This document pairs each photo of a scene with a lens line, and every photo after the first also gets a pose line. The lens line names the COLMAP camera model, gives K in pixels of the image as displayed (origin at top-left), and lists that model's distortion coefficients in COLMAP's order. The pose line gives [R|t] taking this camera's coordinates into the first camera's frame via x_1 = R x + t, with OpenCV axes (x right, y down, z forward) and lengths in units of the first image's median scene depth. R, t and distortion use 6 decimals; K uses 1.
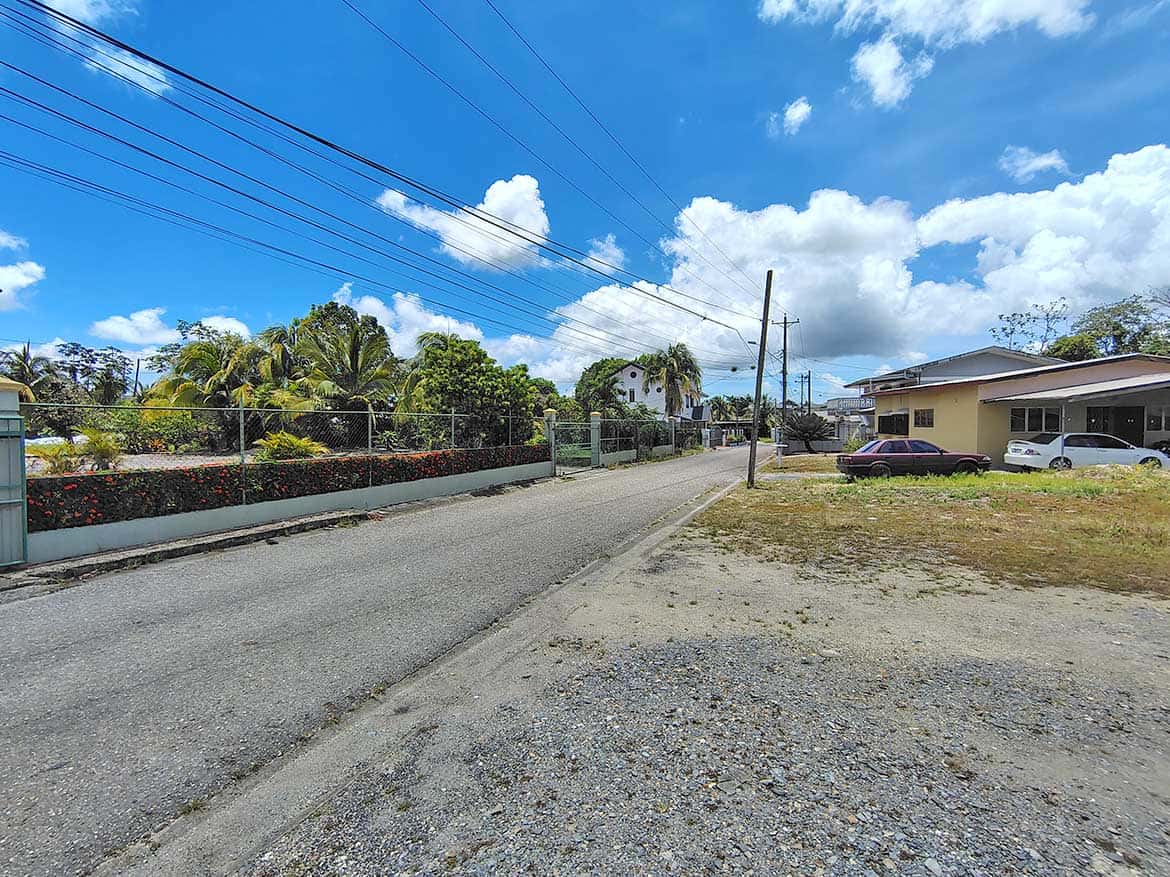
lens RADIAL K [[591.2, 0, 585.0], [0, 591.2, 438.5], [0, 0, 1]] dist [0.000548, -0.000341]
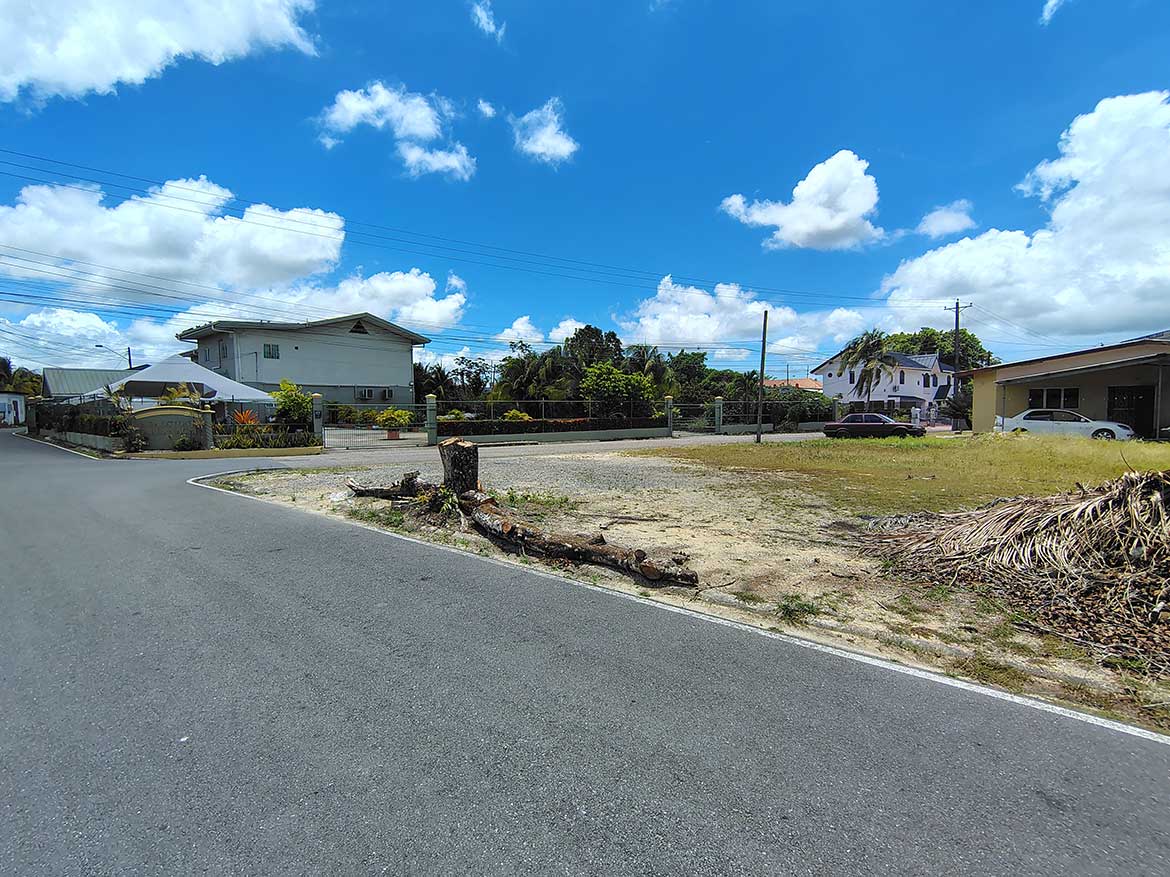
lens RADIAL K [[591.2, 0, 585.0], [0, 591.2, 438.5], [0, 0, 1]] dist [0.000548, -0.000341]
pose [[0.862348, 0.021415, -0.505863, 0.326282], [-0.005216, 0.999428, 0.033418, 0.008066], [0.506289, -0.026180, 0.861966, -0.304202]]
